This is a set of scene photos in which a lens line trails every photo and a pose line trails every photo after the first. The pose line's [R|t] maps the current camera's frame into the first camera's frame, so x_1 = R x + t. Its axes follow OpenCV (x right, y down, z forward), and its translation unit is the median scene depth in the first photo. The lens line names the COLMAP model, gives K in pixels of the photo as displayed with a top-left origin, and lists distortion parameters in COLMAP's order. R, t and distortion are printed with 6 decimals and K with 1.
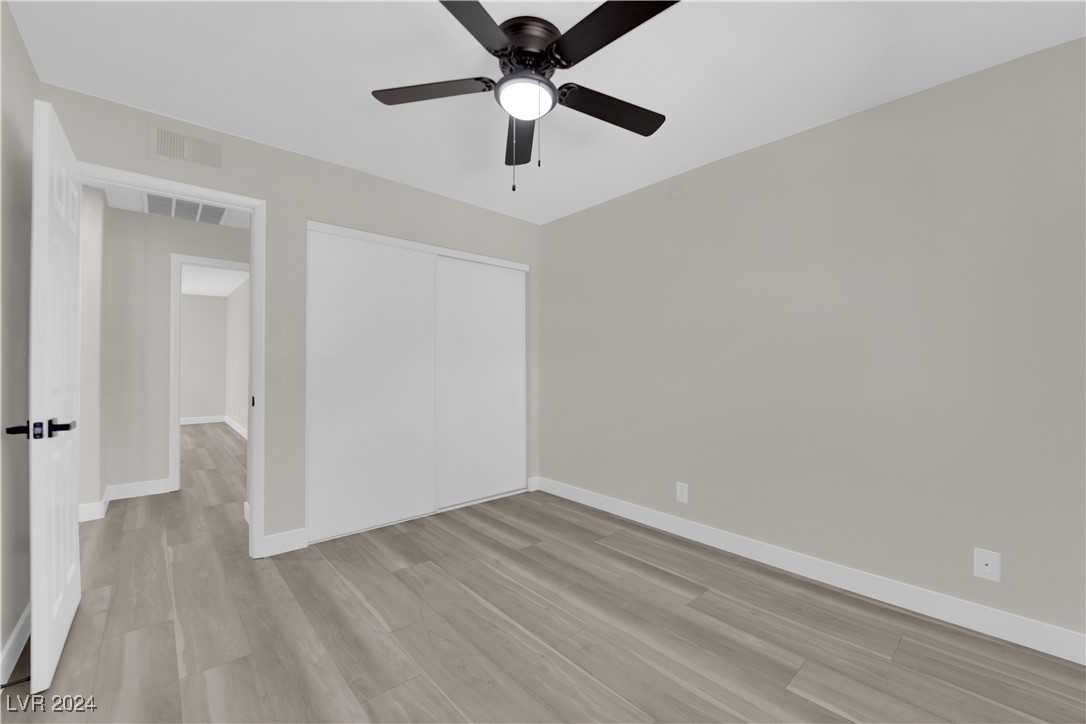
lens RADIAL K [[437.4, 0, 545.1], [0, 437.4, 362.5], [0, 0, 1]] dist [-0.014167, -0.002231]
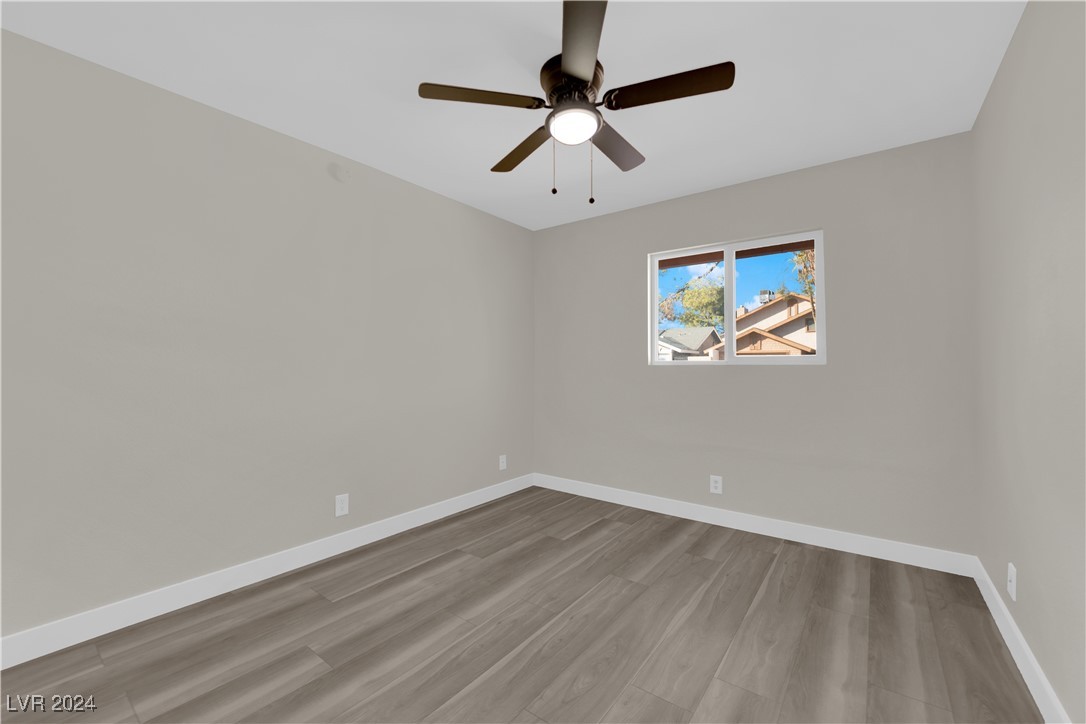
lens RADIAL K [[437.4, 0, 544.6], [0, 437.4, 361.8], [0, 0, 1]] dist [-0.014167, -0.002231]
pose [[-0.190593, 0.001896, 0.981667, -0.908023], [-0.002798, 0.999993, -0.002475, 0.000959], [-0.981665, -0.003219, -0.190587, 1.043967]]
